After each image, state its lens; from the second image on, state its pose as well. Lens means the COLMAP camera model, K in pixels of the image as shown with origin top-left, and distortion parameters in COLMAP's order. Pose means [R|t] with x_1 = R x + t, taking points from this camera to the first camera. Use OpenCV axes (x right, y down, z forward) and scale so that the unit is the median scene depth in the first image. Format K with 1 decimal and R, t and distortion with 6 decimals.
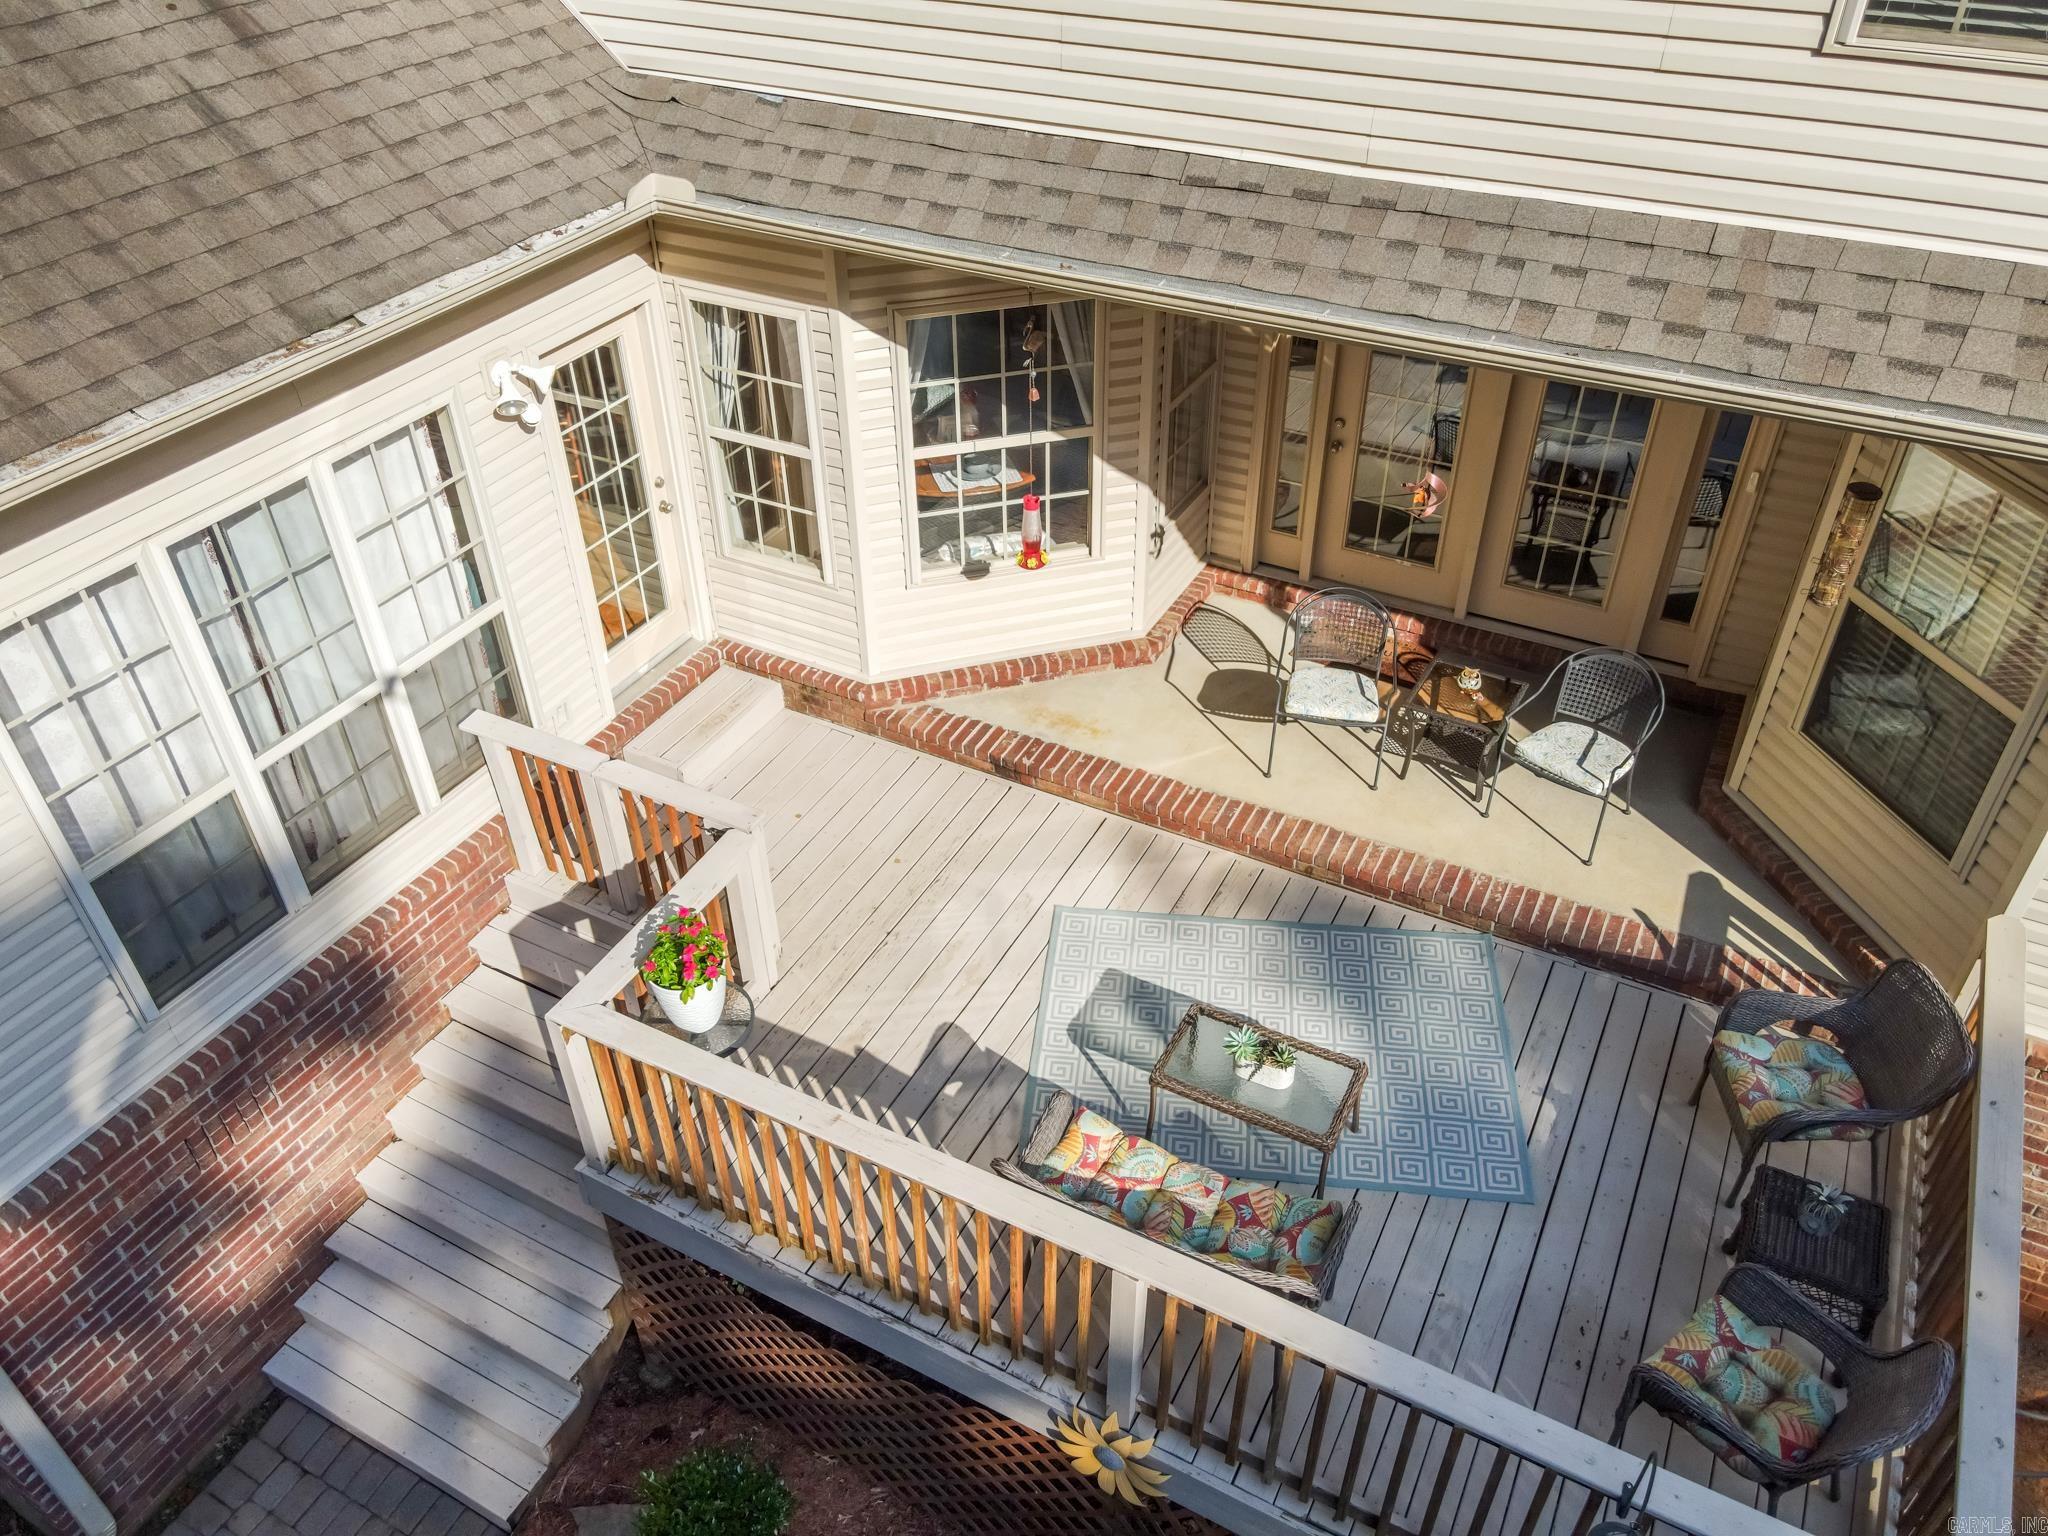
lens RADIAL K [[1509.7, 0, 1015.3], [0, 1509.7, 773.3], [0, 0, 1]] dist [0.004149, -0.000437]
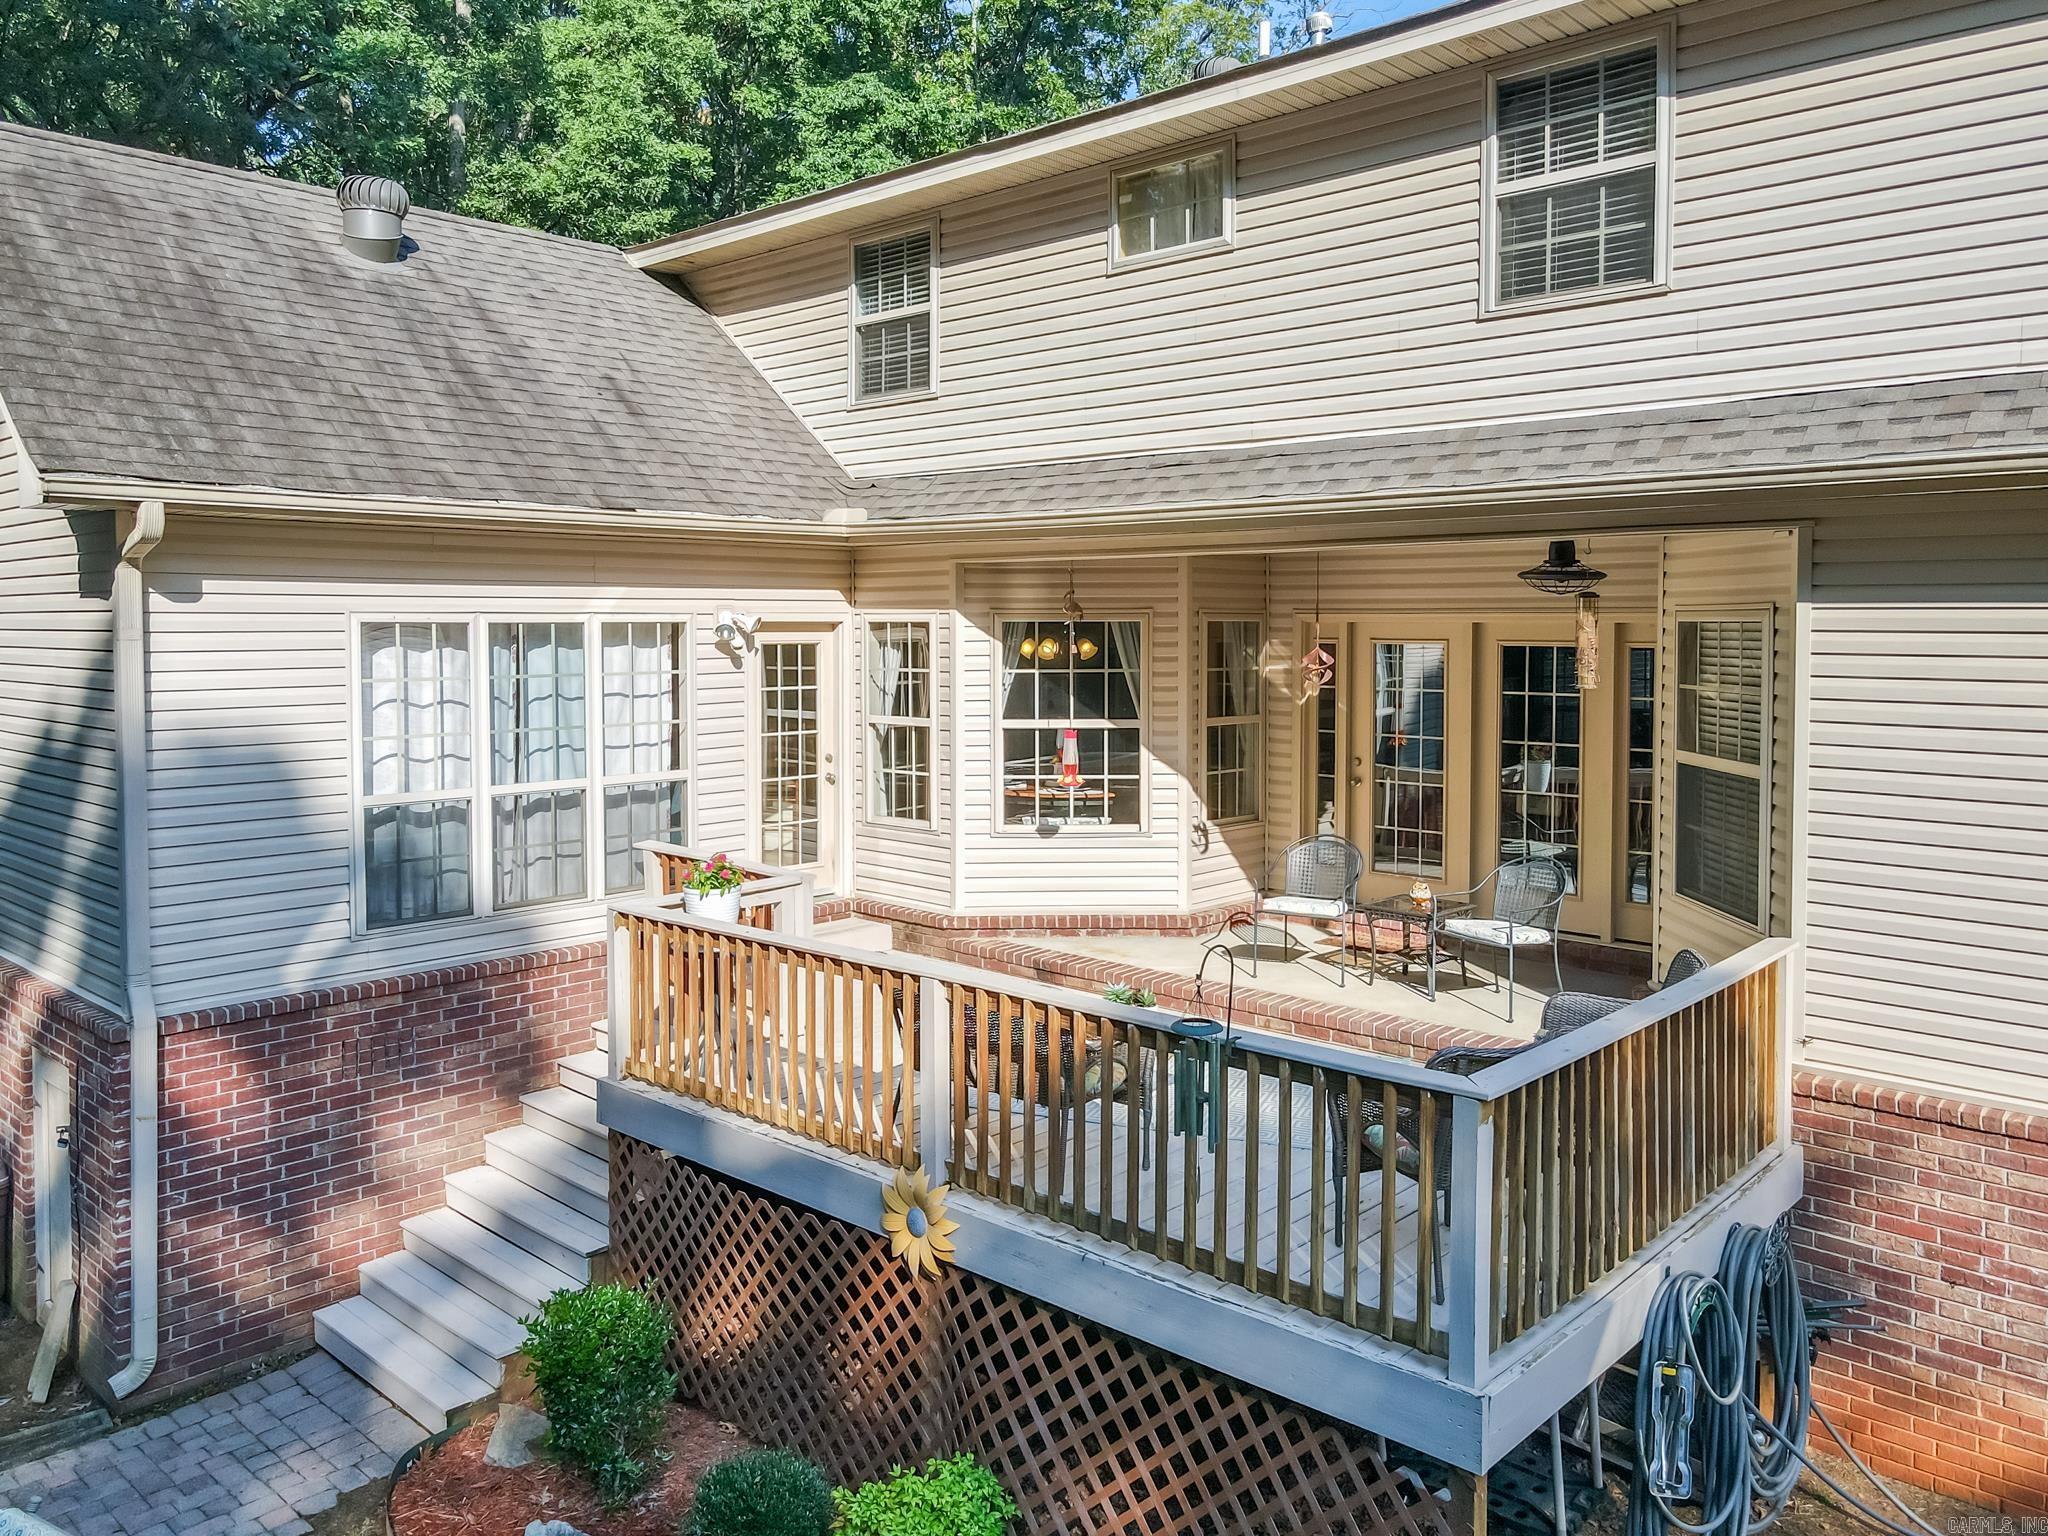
lens RADIAL K [[1541.0, 0, 1008.7], [0, 1541.0, 662.6], [0, 0, 1]] dist [0.000992, 0.002604]
pose [[0.966730, 0.022152, -0.254838, 0.288342], [-0.168117, 0.805885, -0.567703, 0.526318], [0.192794, 0.591658, 0.782797, -0.116990]]
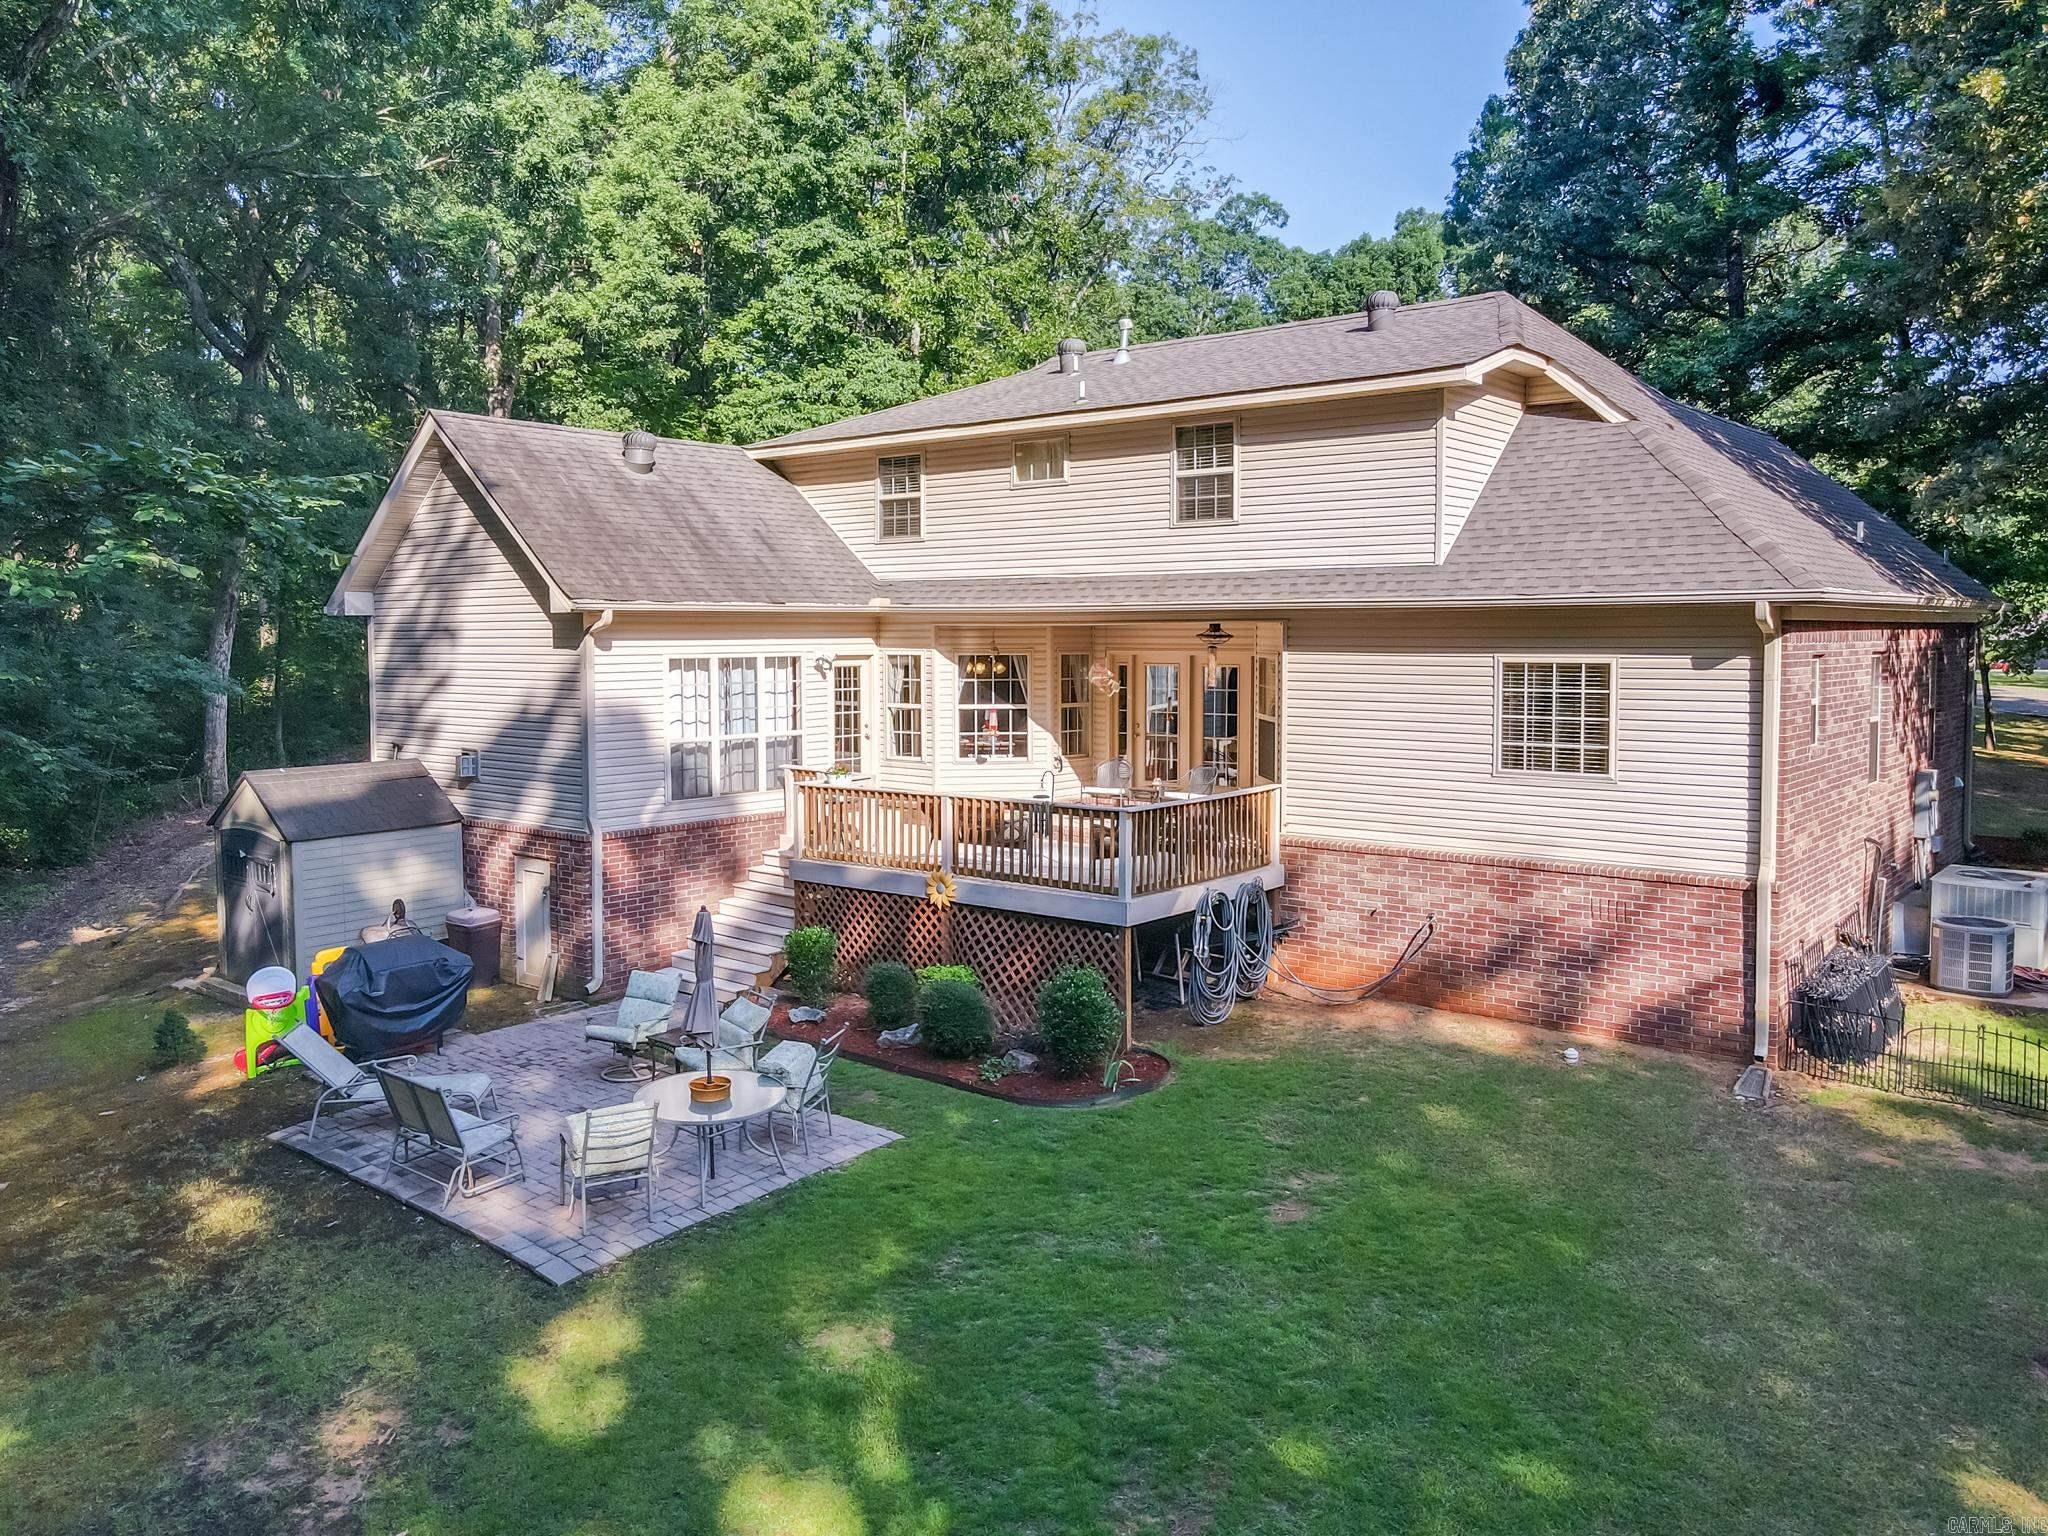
lens RADIAL K [[1509.7, 0, 1015.3], [0, 1509.7, 773.3], [0, 0, 1]] dist [0.004149, -0.000437]
pose [[0.981745, 0.031208, -0.187626, 0.536521], [-0.126649, 0.843225, -0.522429, 1.270654], [0.141907, 0.536655, 0.831784, -1.150856]]
